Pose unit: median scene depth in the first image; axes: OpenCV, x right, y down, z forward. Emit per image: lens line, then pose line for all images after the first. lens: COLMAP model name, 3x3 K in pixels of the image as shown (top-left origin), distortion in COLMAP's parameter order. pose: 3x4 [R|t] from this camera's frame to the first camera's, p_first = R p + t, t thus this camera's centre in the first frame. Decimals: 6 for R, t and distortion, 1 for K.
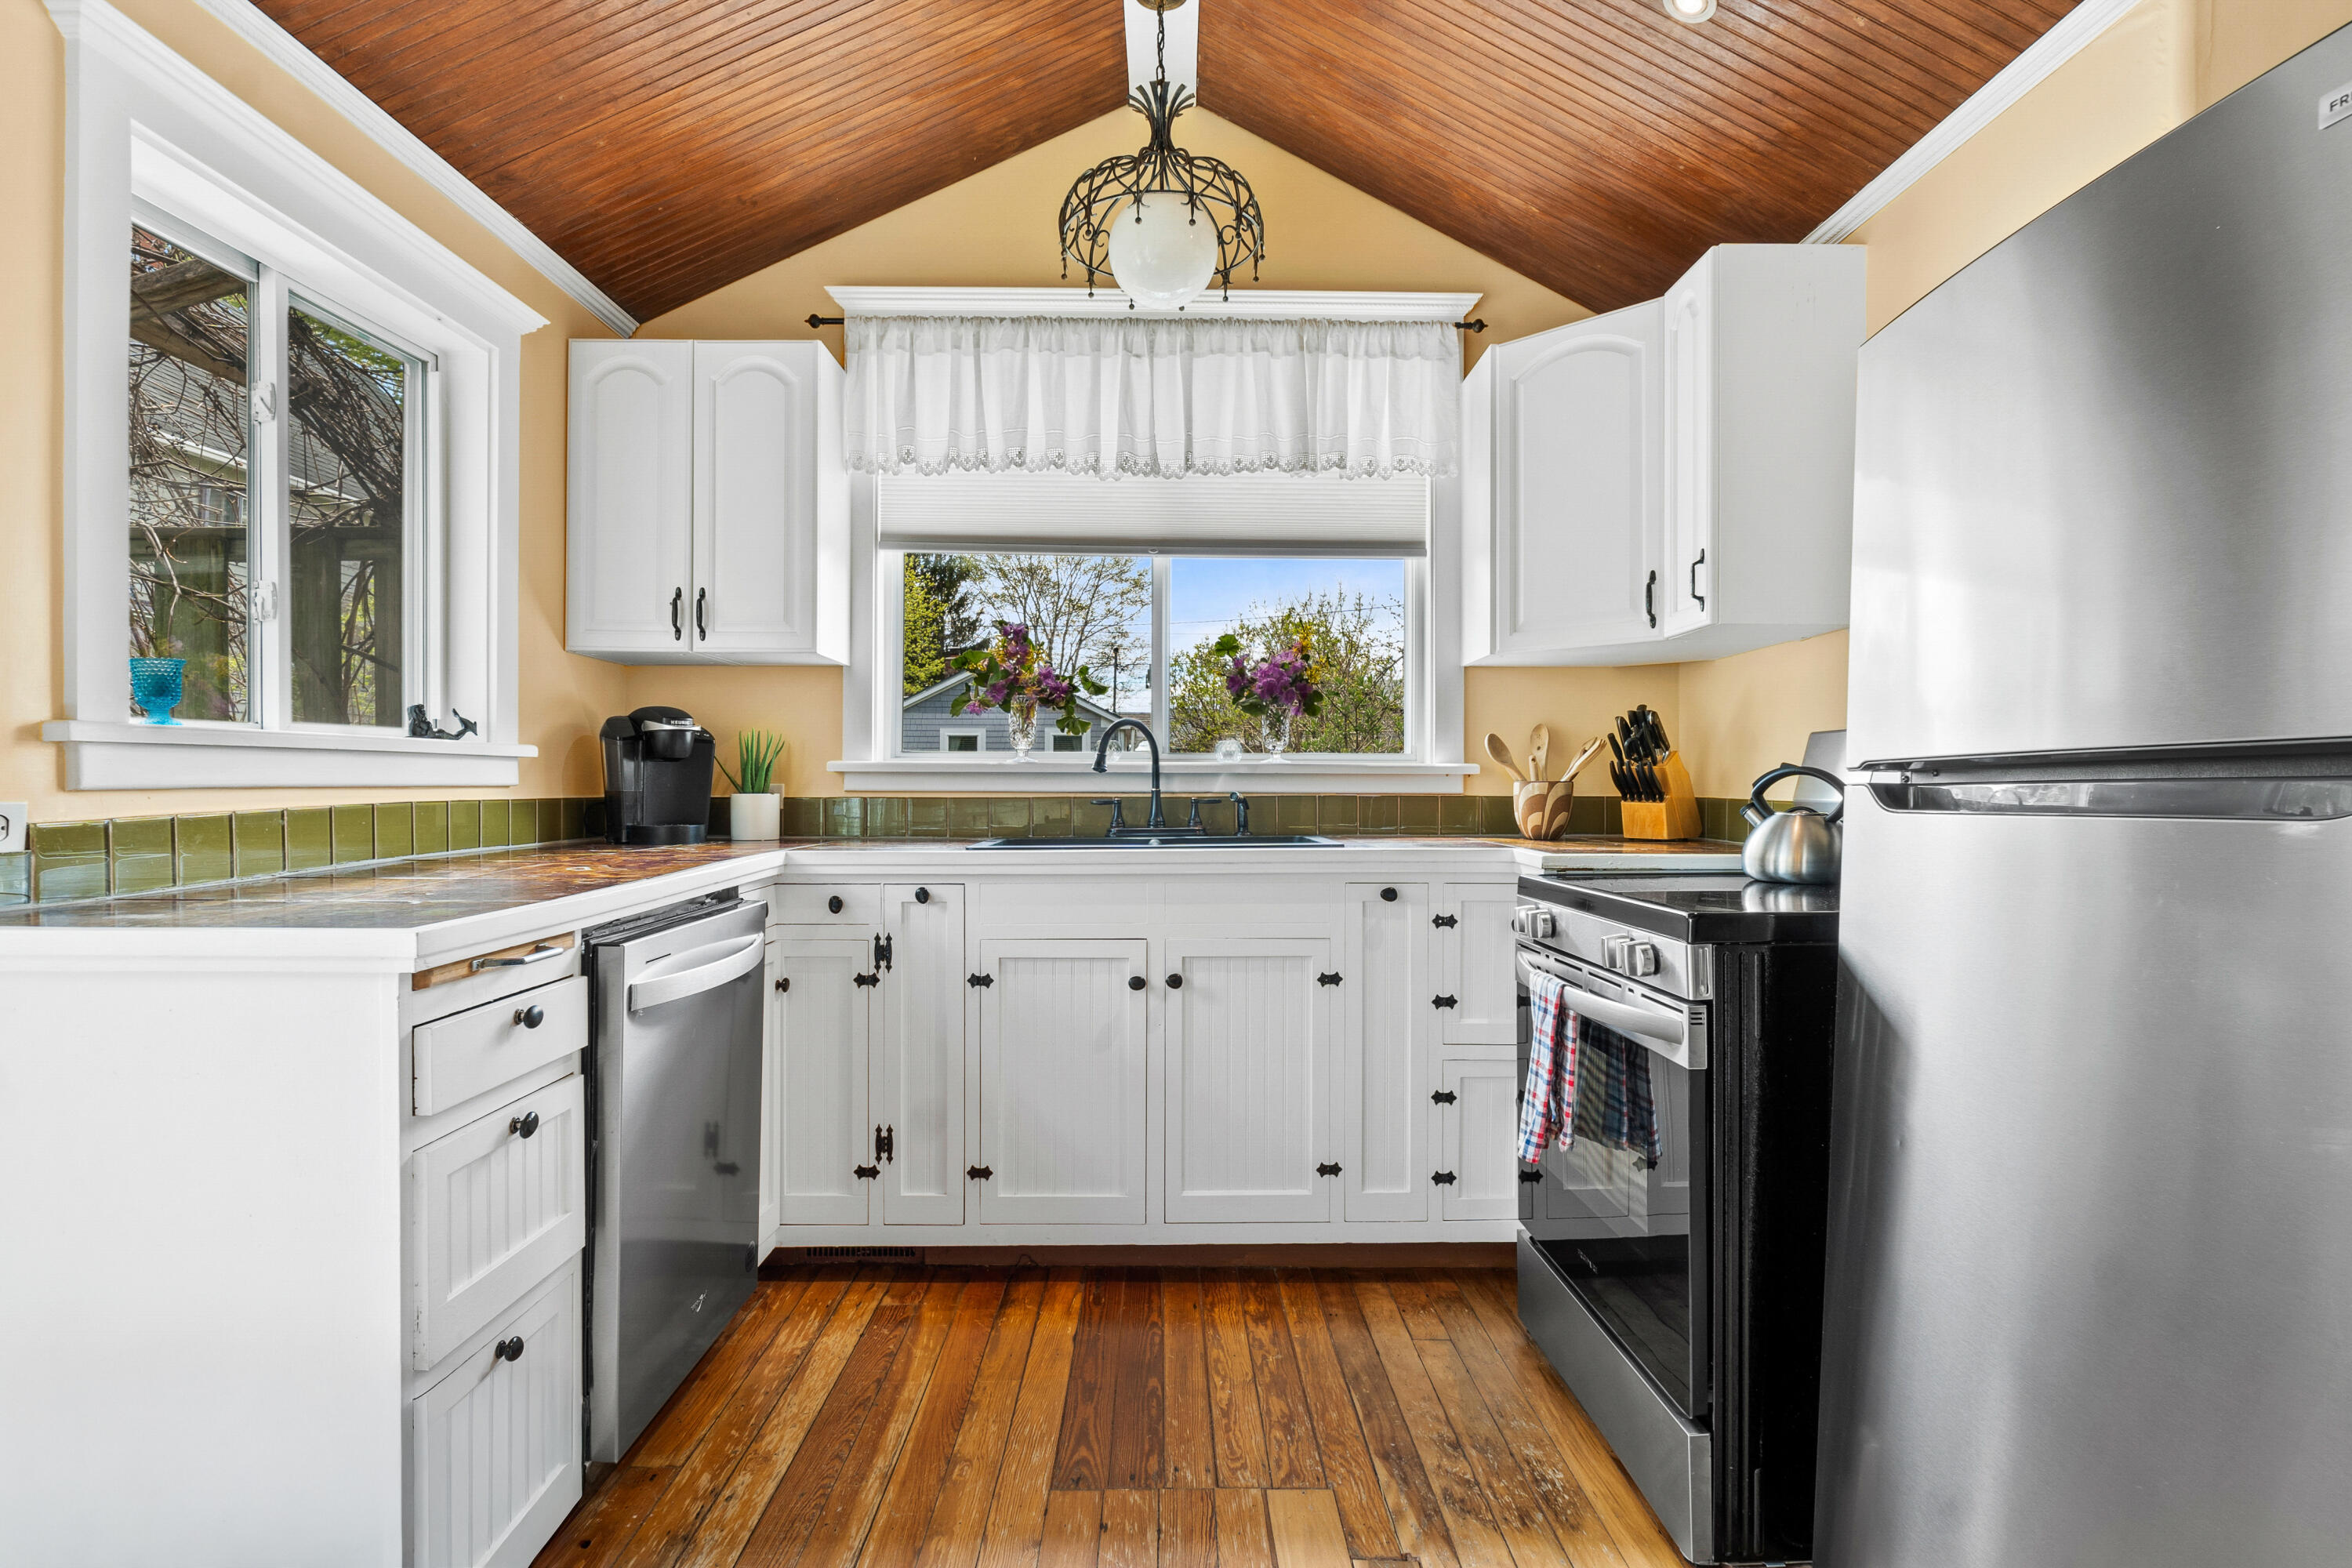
lens RADIAL K [[1190.8, 0, 1171.6], [0, 1190.8, 789.8], [0, 0, 1]] dist [-0.000802, 0.000133]
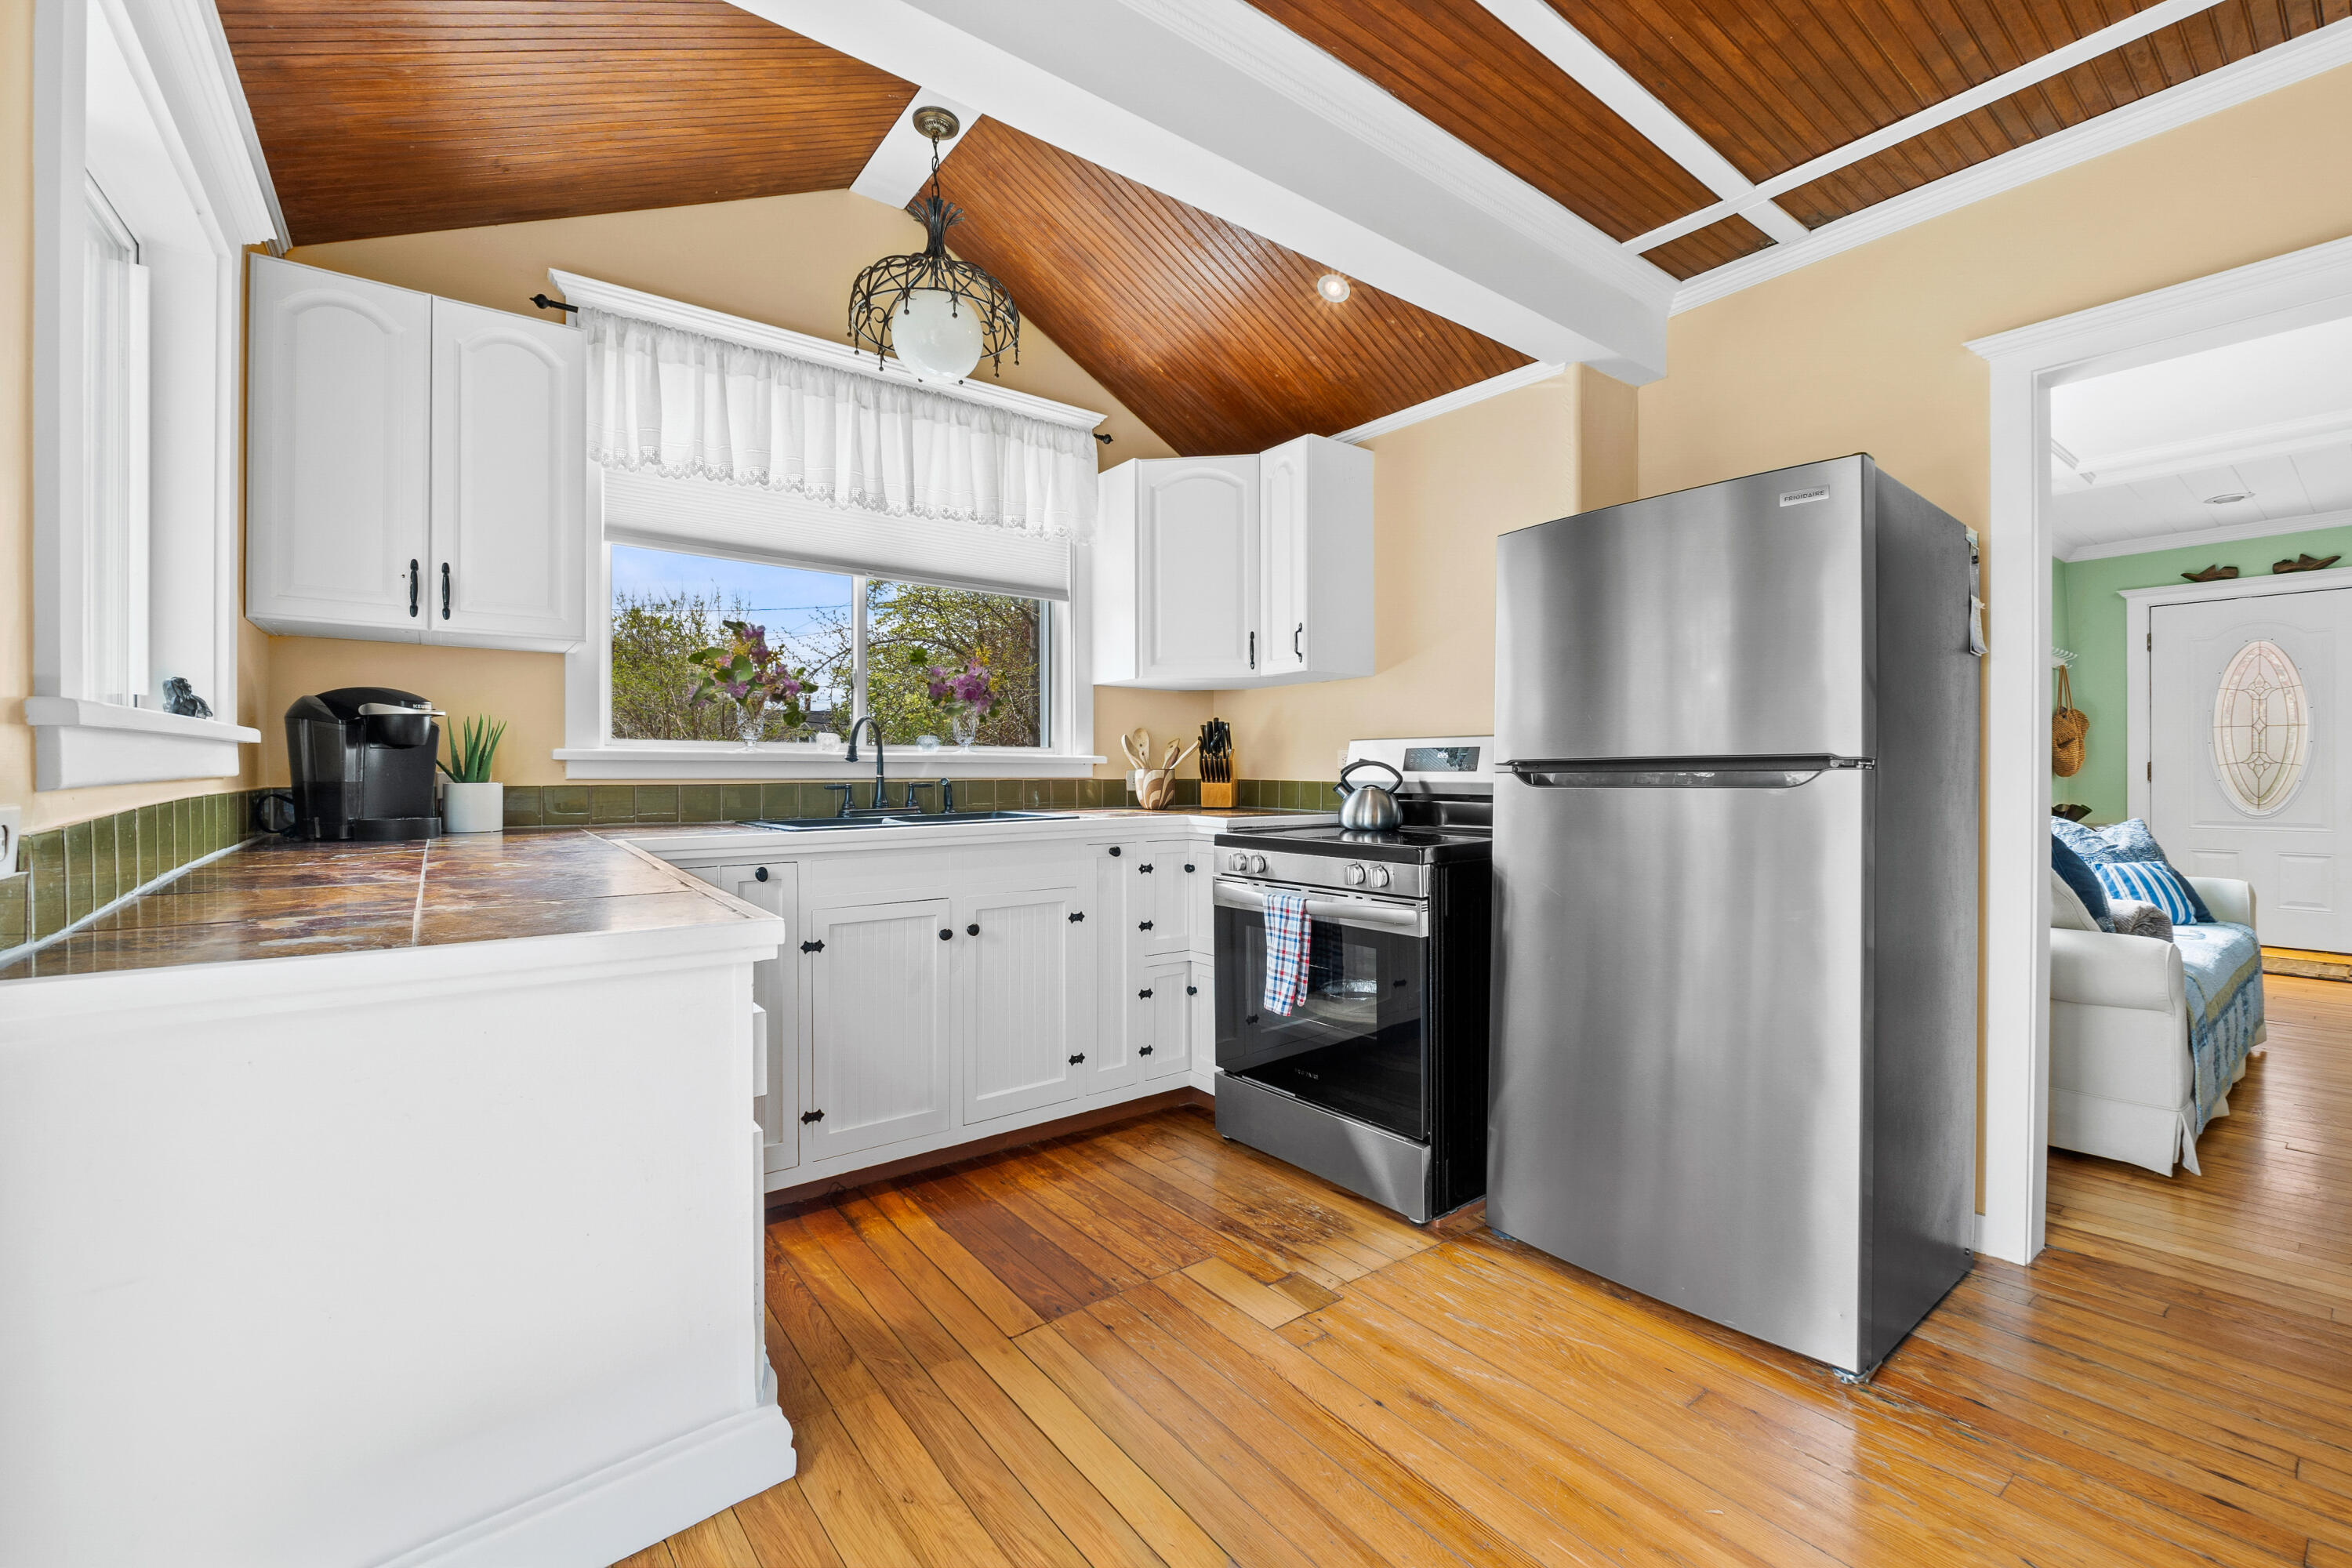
lens RADIAL K [[980.0, 0, 1188.3], [0, 980.0, 773.6], [0, 0, 1]] dist [-0.004028, -0.000686]
pose [[0.799975, -0.004714, 0.600015, -0.407468], [0.004104, 0.999989, 0.002386, -0.004414], [-0.600019, 0.000554, 0.799985, 0.040299]]
